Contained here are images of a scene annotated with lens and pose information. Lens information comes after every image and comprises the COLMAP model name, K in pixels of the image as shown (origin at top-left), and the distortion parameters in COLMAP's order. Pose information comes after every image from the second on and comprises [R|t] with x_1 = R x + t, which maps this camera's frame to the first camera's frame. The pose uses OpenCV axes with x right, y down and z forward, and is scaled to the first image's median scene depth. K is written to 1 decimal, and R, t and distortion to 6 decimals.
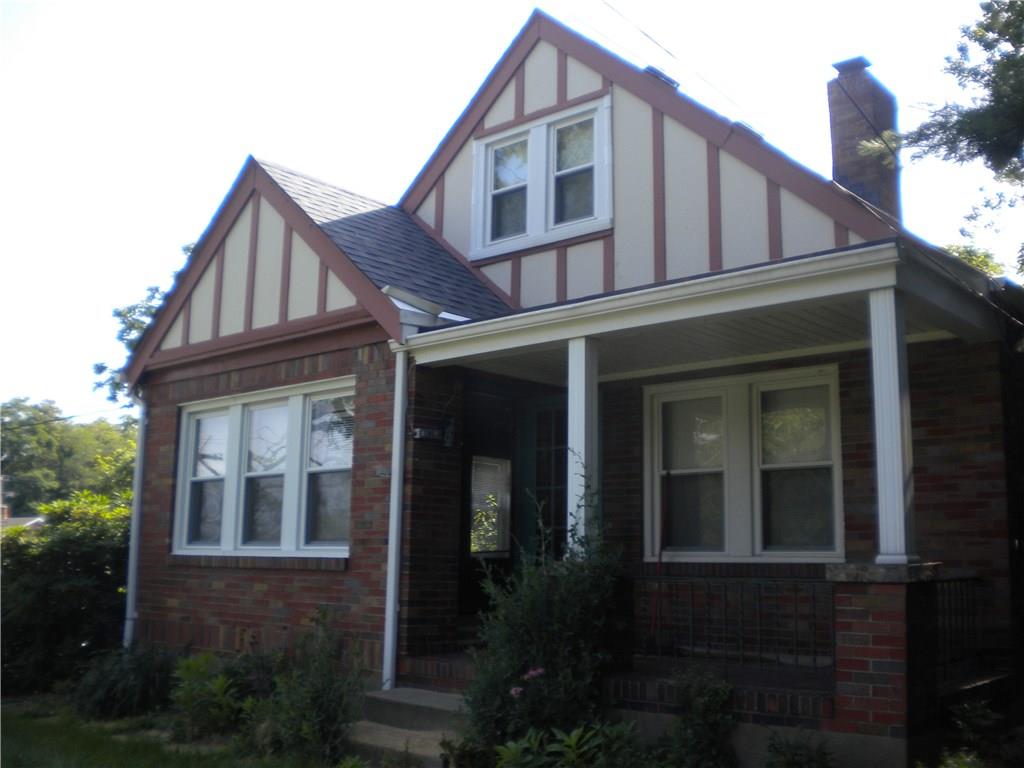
lens RADIAL K [[1045.5, 0, 512.0], [0, 1045.5, 384.0], [0, 0, 1]] dist [-0.060665, -0.164081]
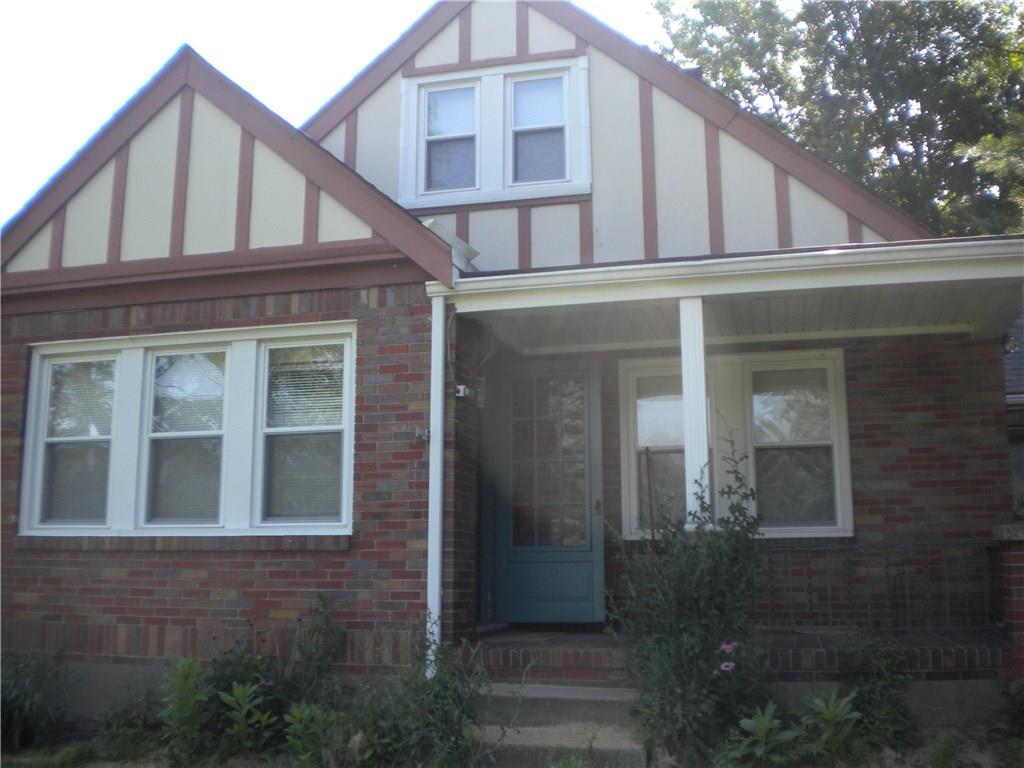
lens RADIAL K [[1045.5, 0, 512.0], [0, 1045.5, 384.0], [0, 0, 1]] dist [-0.060665, -0.164081]
pose [[0.890147, 0.063847, 0.451179, -0.392712], [-0.061971, 0.997898, -0.018950, 0.048477], [-0.451440, -0.011092, 0.892233, 0.175371]]
